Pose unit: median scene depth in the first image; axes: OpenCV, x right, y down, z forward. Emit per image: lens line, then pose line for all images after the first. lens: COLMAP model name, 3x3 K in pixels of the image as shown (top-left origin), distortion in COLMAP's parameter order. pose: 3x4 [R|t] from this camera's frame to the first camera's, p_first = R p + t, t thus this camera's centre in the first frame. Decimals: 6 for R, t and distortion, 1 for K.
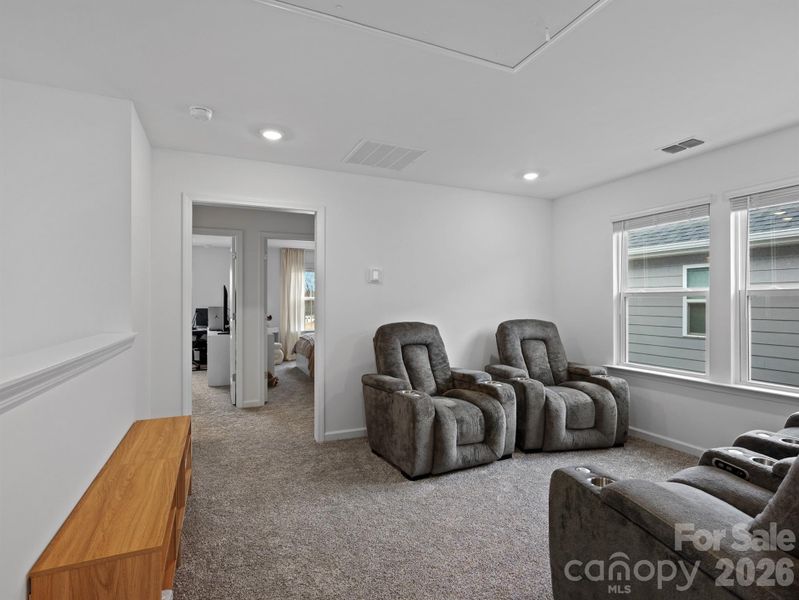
lens RADIAL K [[417.0, 0, 399.5], [0, 417.0, 300.0], [0, 0, 1]] dist [-0.012853, 0.009955]
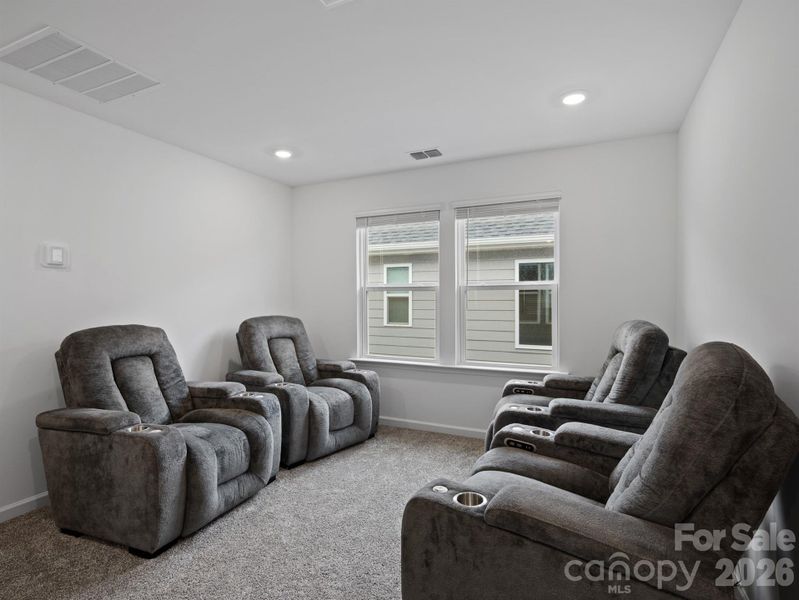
lens RADIAL K [[417.0, 0, 399.5], [0, 417.0, 300.0], [0, 0, 1]] dist [-0.012853, 0.009955]
pose [[0.757768, -0.007741, 0.652478, -0.087413], [-0.000752, 0.999919, 0.012736, 0.001461], [-0.652523, -0.010142, 0.757701, 0.187948]]
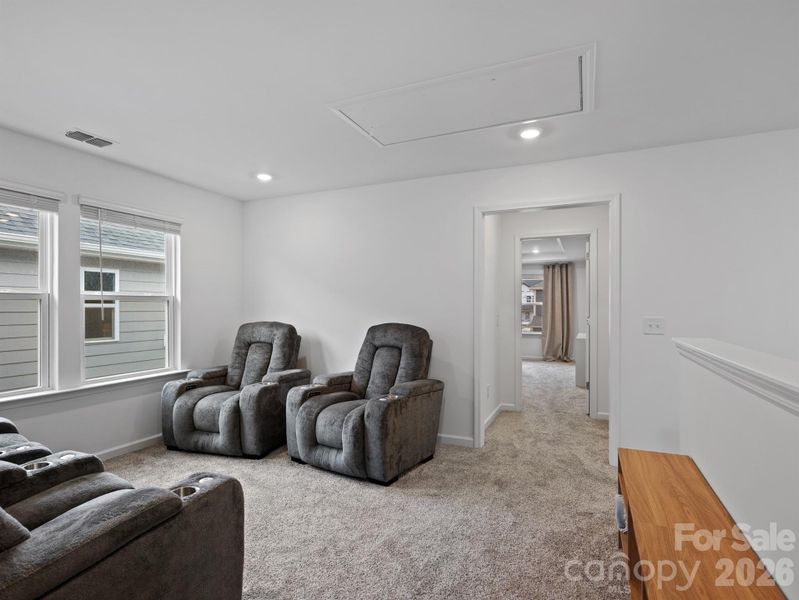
lens RADIAL K [[417.0, 0, 399.5], [0, 417.0, 300.0], [0, 0, 1]] dist [-0.012853, 0.009955]
pose [[-0.657873, 0.007658, 0.753090, -0.992731], [-0.005307, 0.999876, -0.014803, -0.000621], [-0.753110, -0.013736, -0.657751, 2.208999]]
